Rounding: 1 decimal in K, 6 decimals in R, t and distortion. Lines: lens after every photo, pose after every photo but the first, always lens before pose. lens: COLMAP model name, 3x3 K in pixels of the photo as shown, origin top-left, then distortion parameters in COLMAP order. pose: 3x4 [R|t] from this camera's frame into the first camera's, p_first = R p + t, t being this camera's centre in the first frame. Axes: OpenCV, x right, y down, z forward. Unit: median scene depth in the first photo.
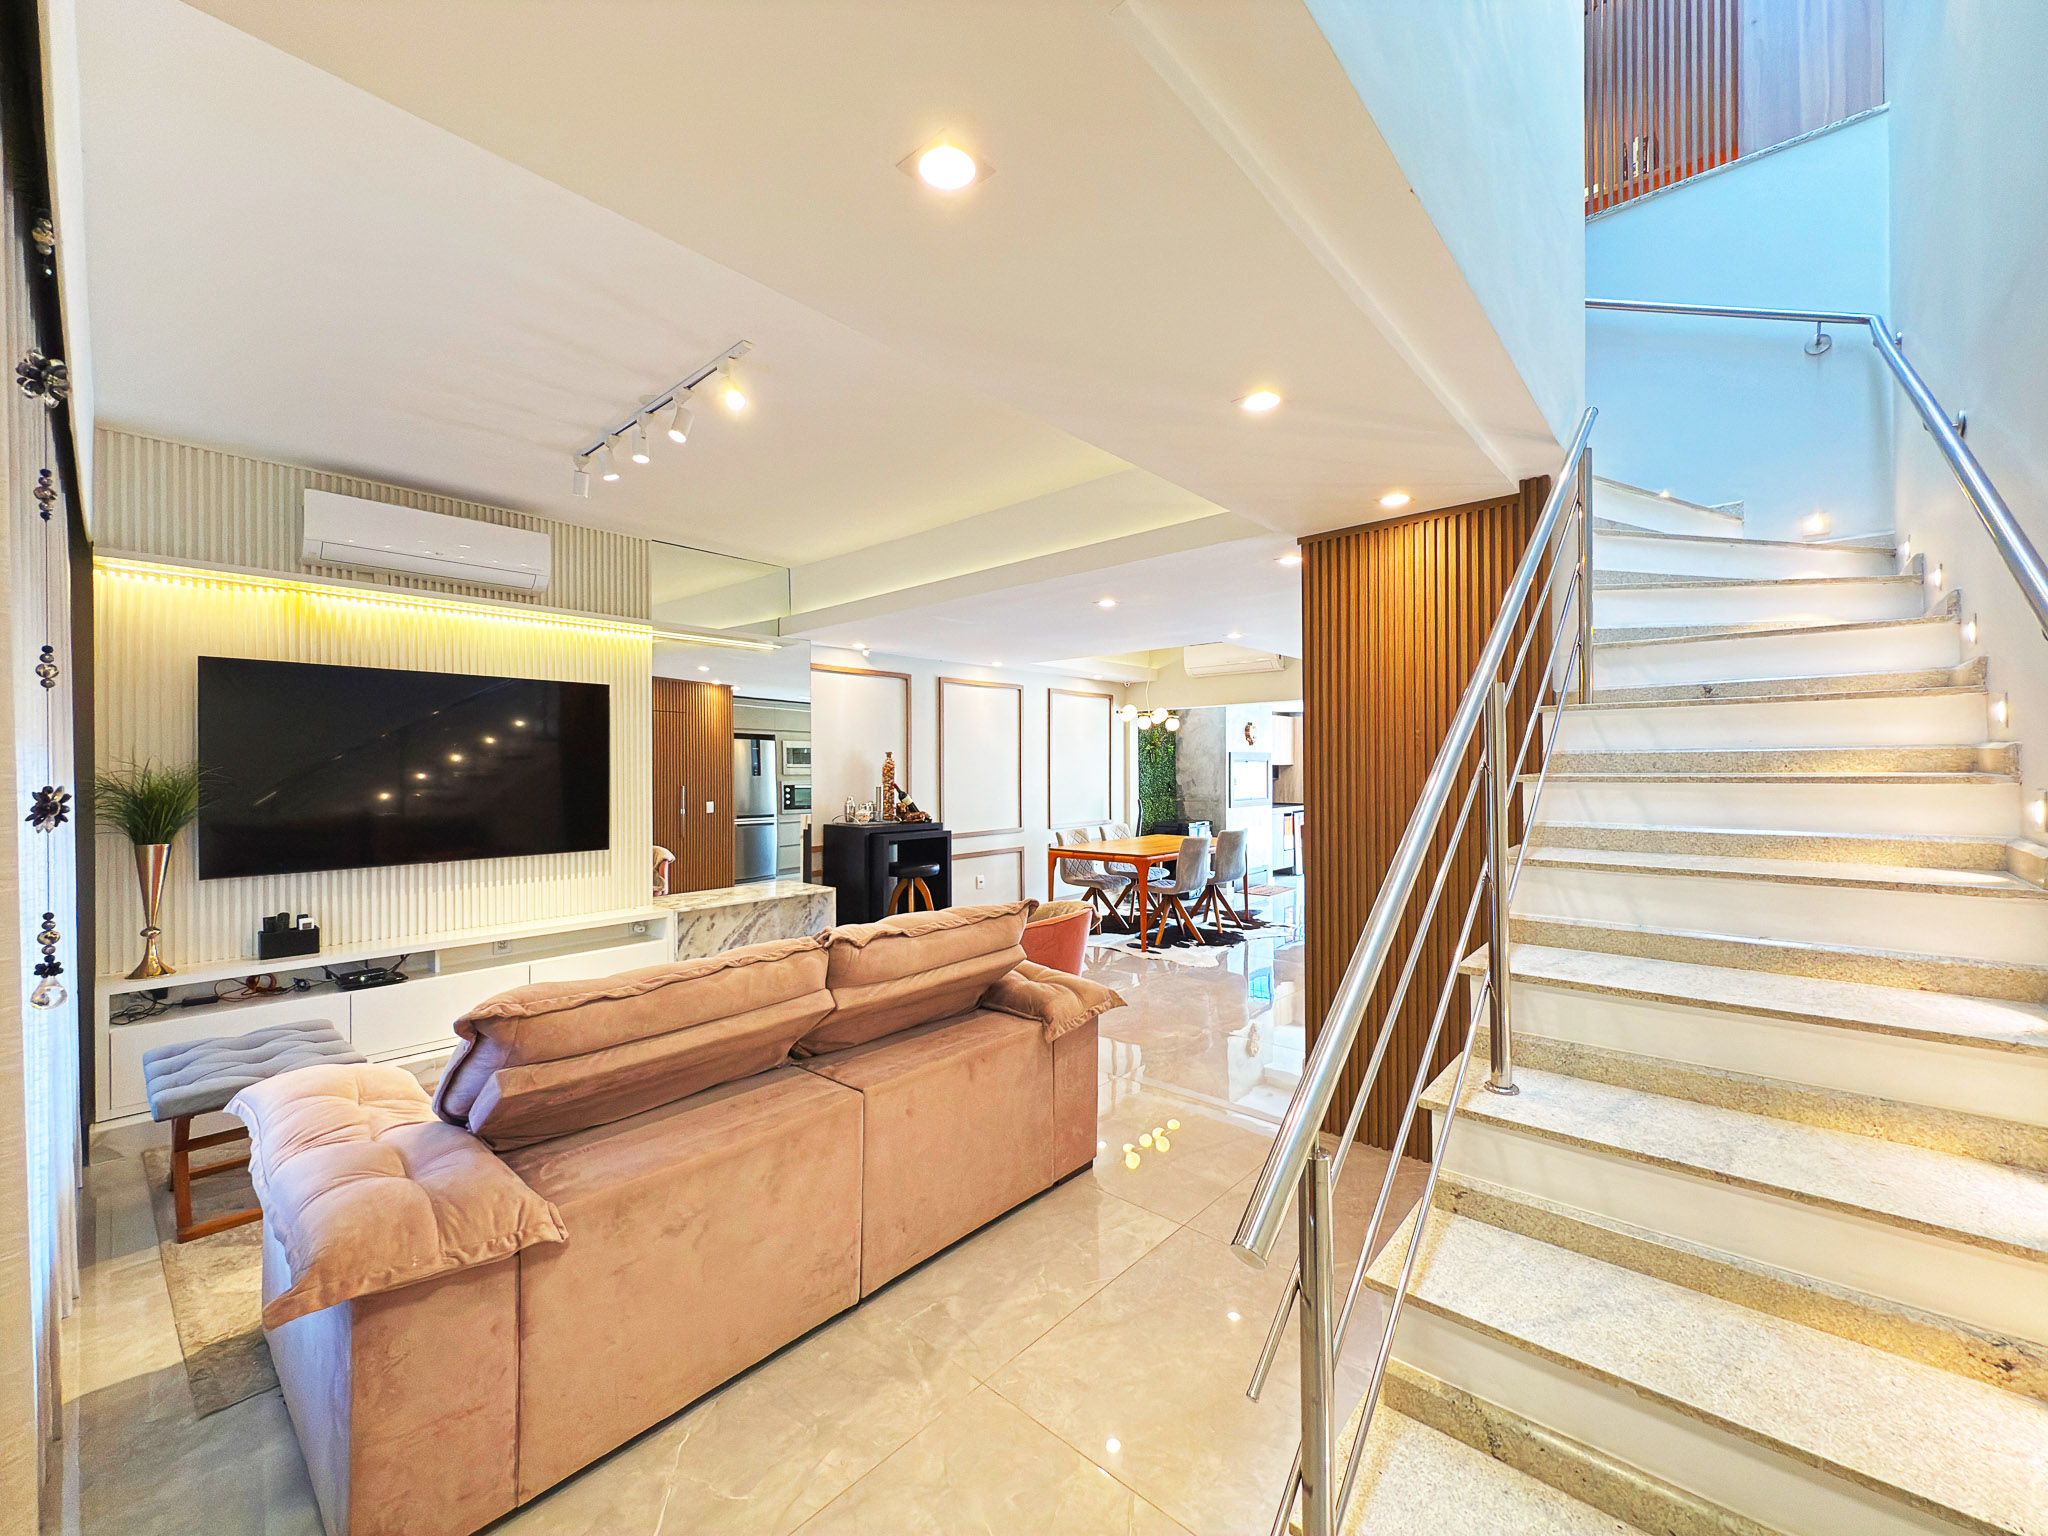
lens RADIAL K [[819.5, 0, 1027.7], [0, 819.5, 770.9], [0, 0, 1]] dist [0.000387, -0.000193]
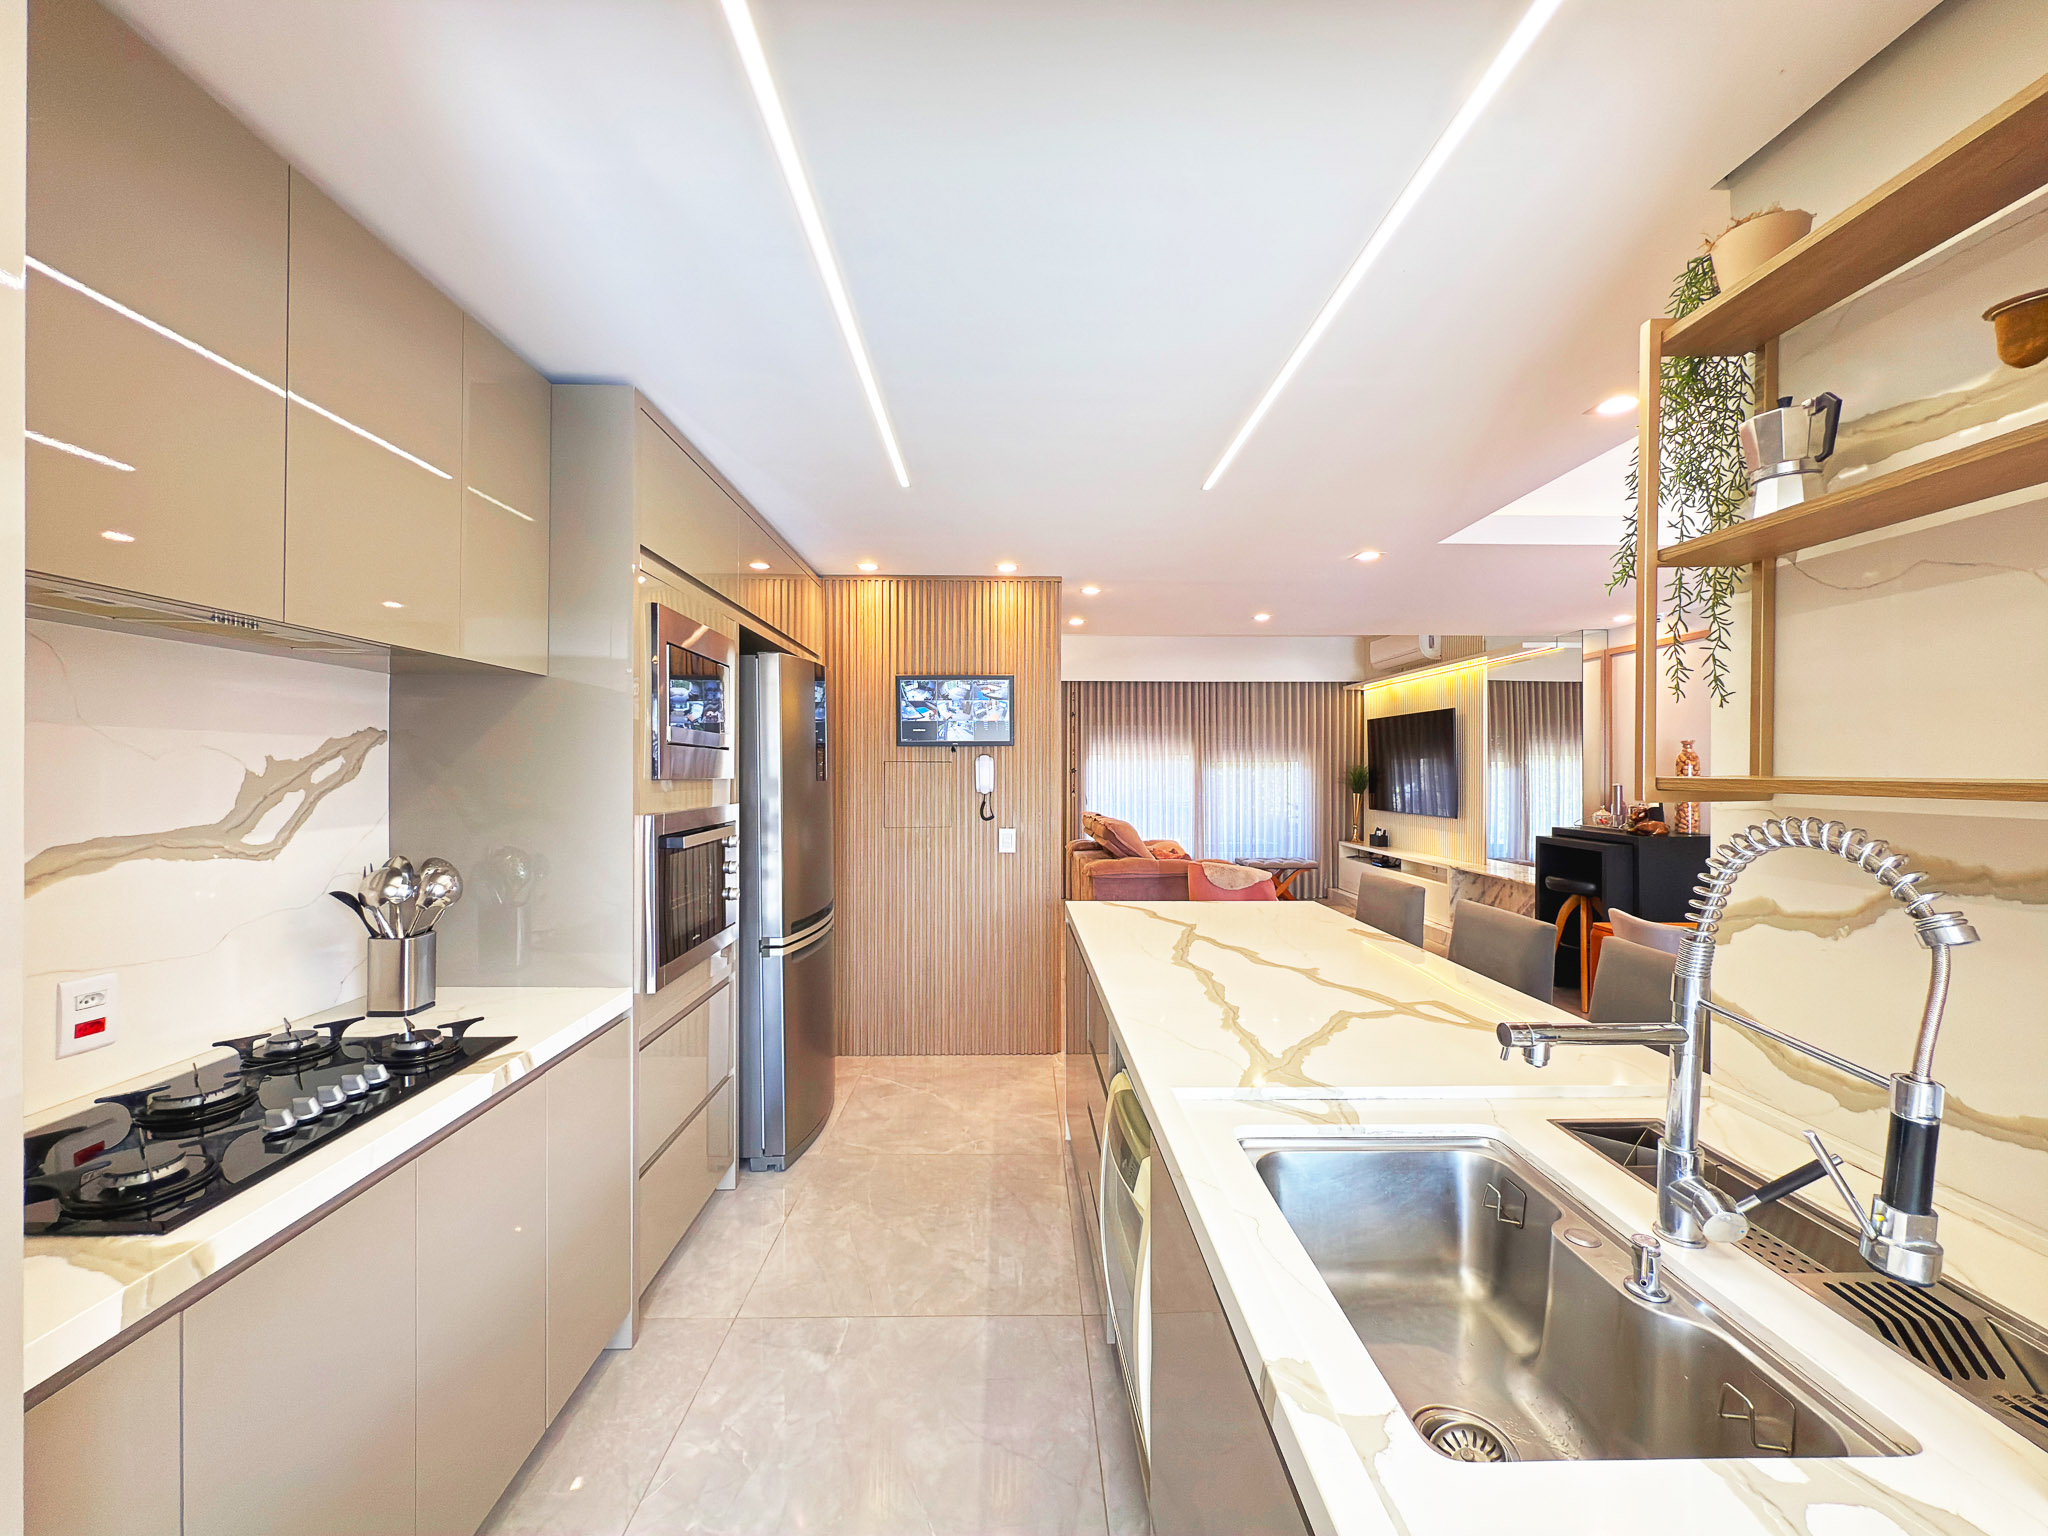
lens RADIAL K [[819.5, 0, 1023.9], [0, 819.5, 775.2], [0, 0, 1]] dist [0.000387, -0.000193]
pose [[-0.735501, 0.009875, -0.677452, 1.141373], [0.001885, 0.999920, 0.012529, -0.003720], [0.677521, 0.007938, -0.735460, 1.667496]]
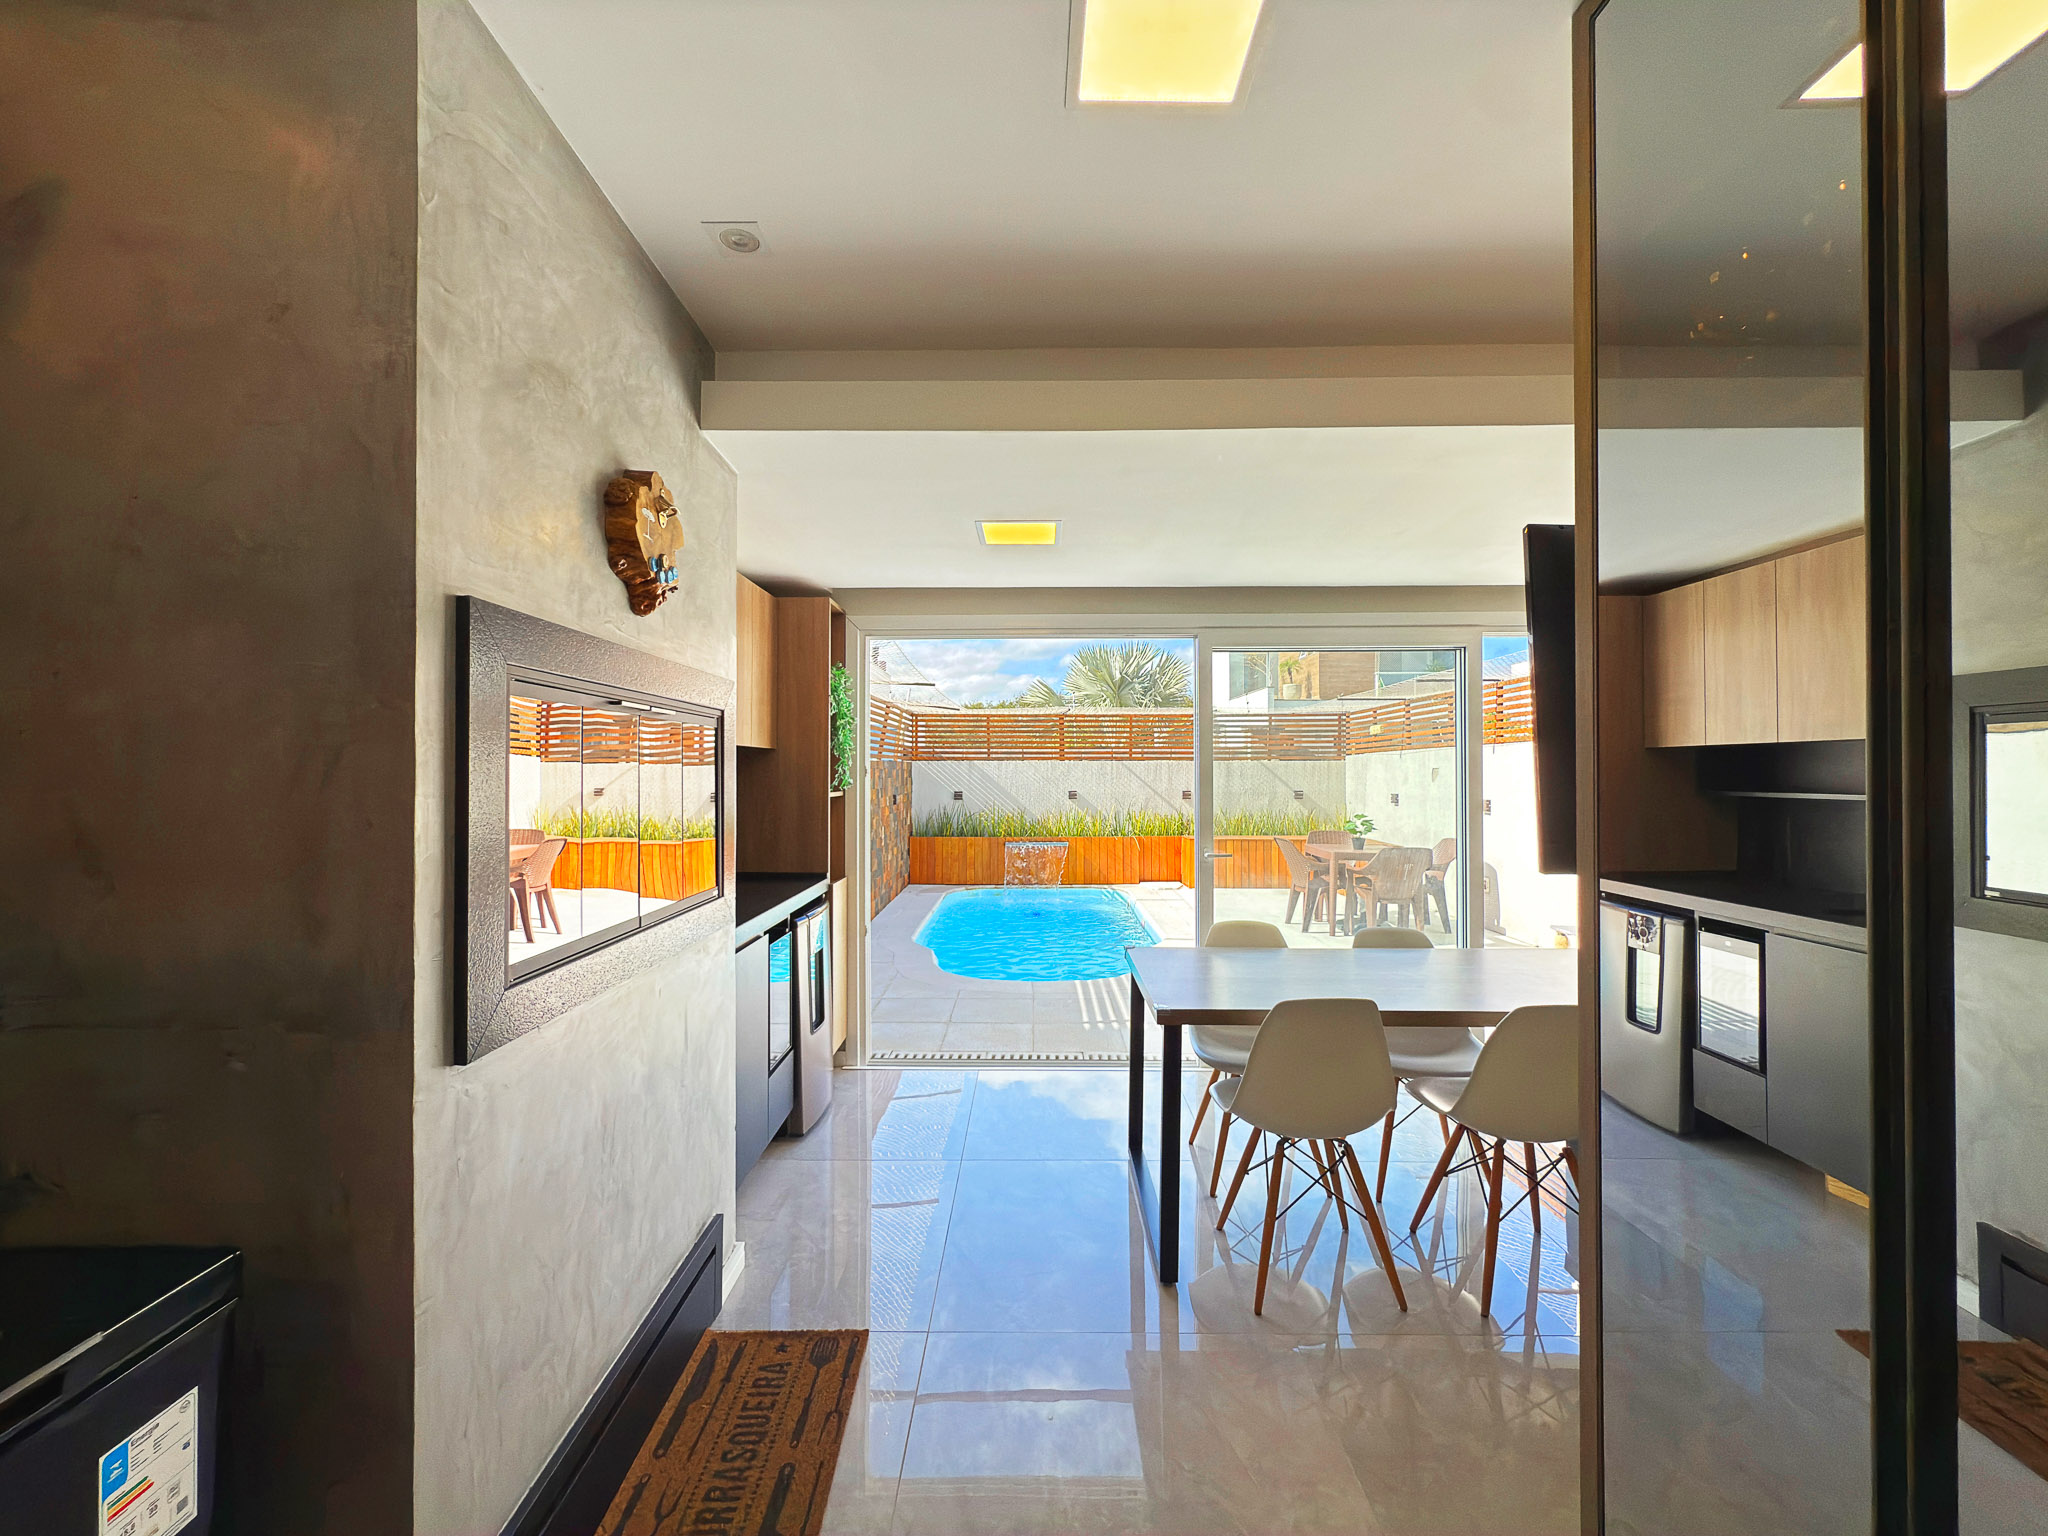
lens RADIAL K [[819.5, 0, 1020.8], [0, 819.5, 766.9], [0, 0, 1]] dist [0.000387, -0.000193]
pose [[0.753257, 0.008846, 0.657667, 0.488482], [-0.001627, 0.999932, -0.011586, 0.006994], [-0.657725, 0.007657, 0.753219, 1.816752]]
